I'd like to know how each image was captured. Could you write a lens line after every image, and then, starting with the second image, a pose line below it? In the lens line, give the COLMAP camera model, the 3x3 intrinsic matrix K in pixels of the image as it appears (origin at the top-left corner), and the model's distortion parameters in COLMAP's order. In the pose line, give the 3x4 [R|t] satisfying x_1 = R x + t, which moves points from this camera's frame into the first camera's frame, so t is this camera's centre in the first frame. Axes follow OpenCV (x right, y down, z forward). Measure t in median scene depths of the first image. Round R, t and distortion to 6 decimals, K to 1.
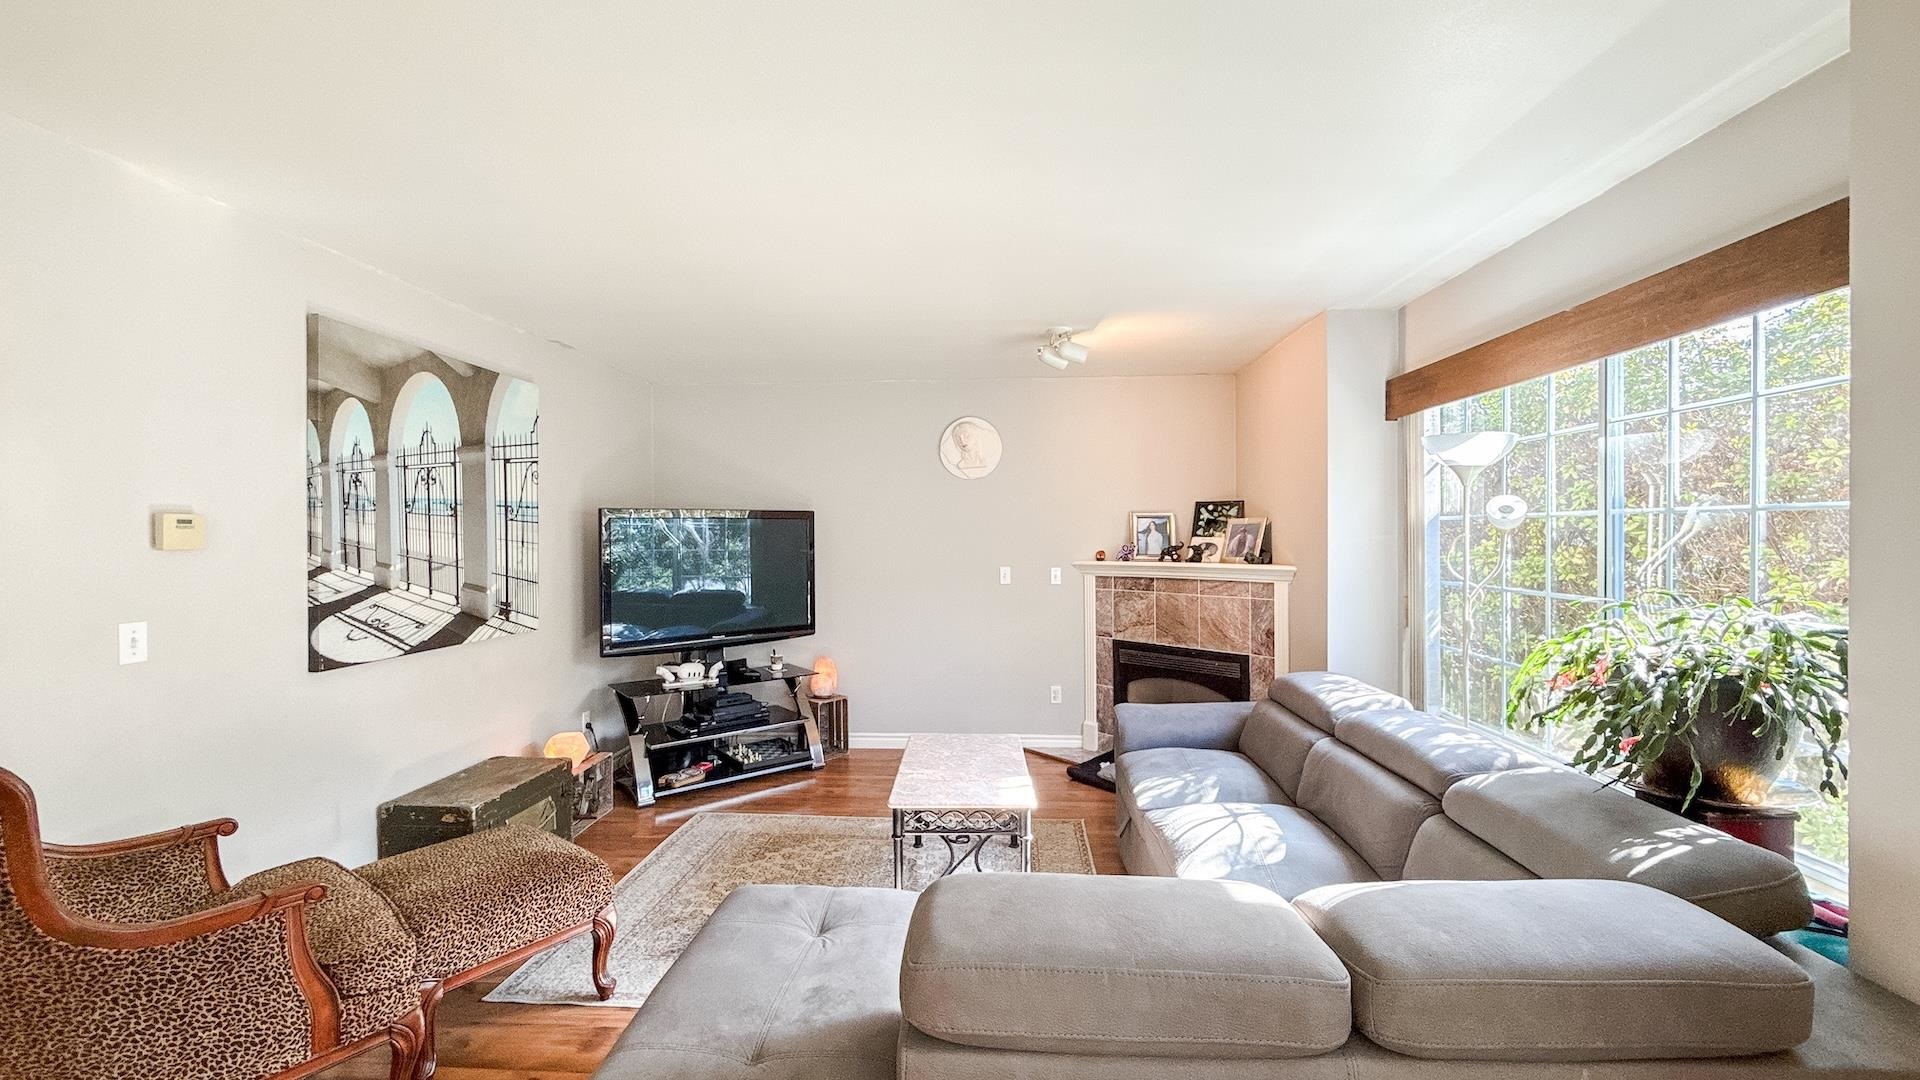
lens RADIAL K [[756.5, 0, 964.0], [0, 756.5, 543.3], [0, 0, 1]] dist [0.002098, 0.000131]
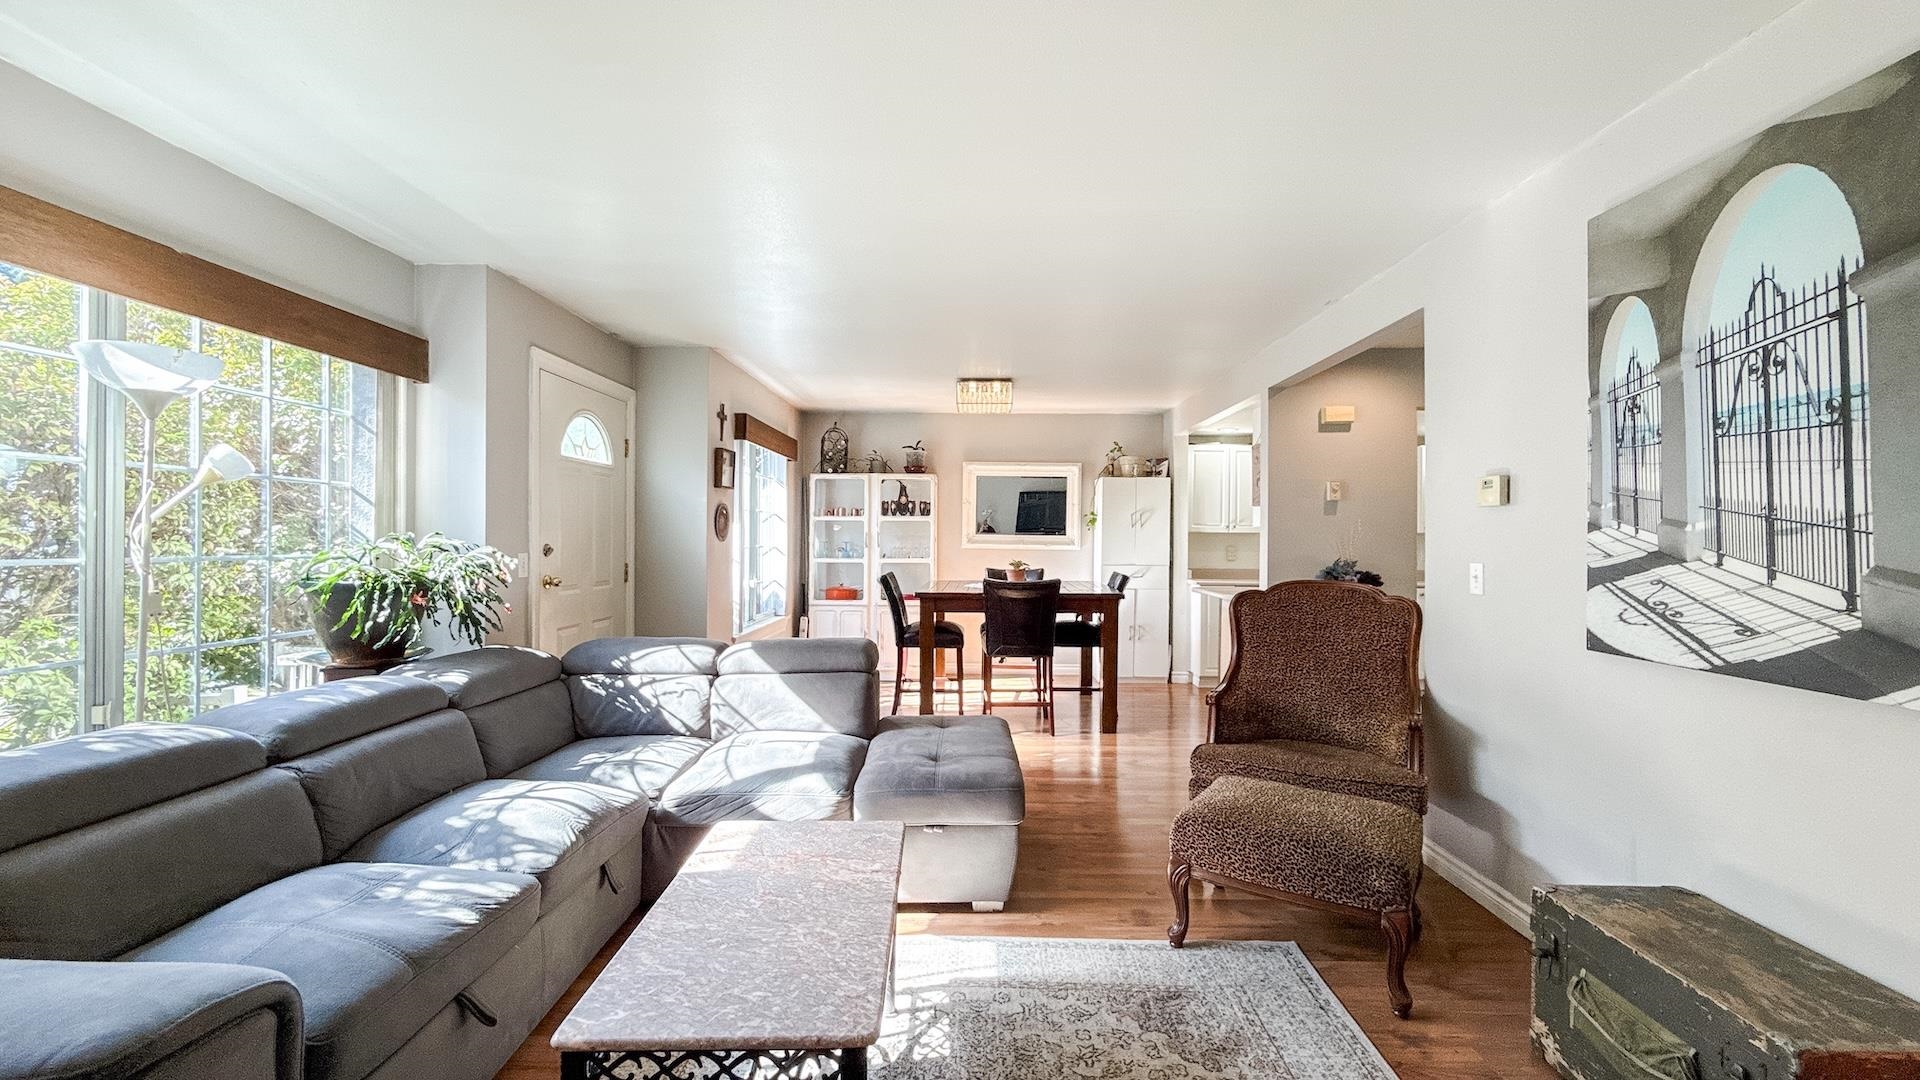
lens RADIAL K [[756.5, 0, 959.6], [0, 756.5, 528.5], [0, 0, 1]] dist [0.002098, 0.000131]
pose [[-0.998934, 0.000948, -0.046141, -0.111608], [0.001054, 0.999997, -0.002274, 0.034490], [0.046139, -0.002321, -0.998932, 1.636388]]
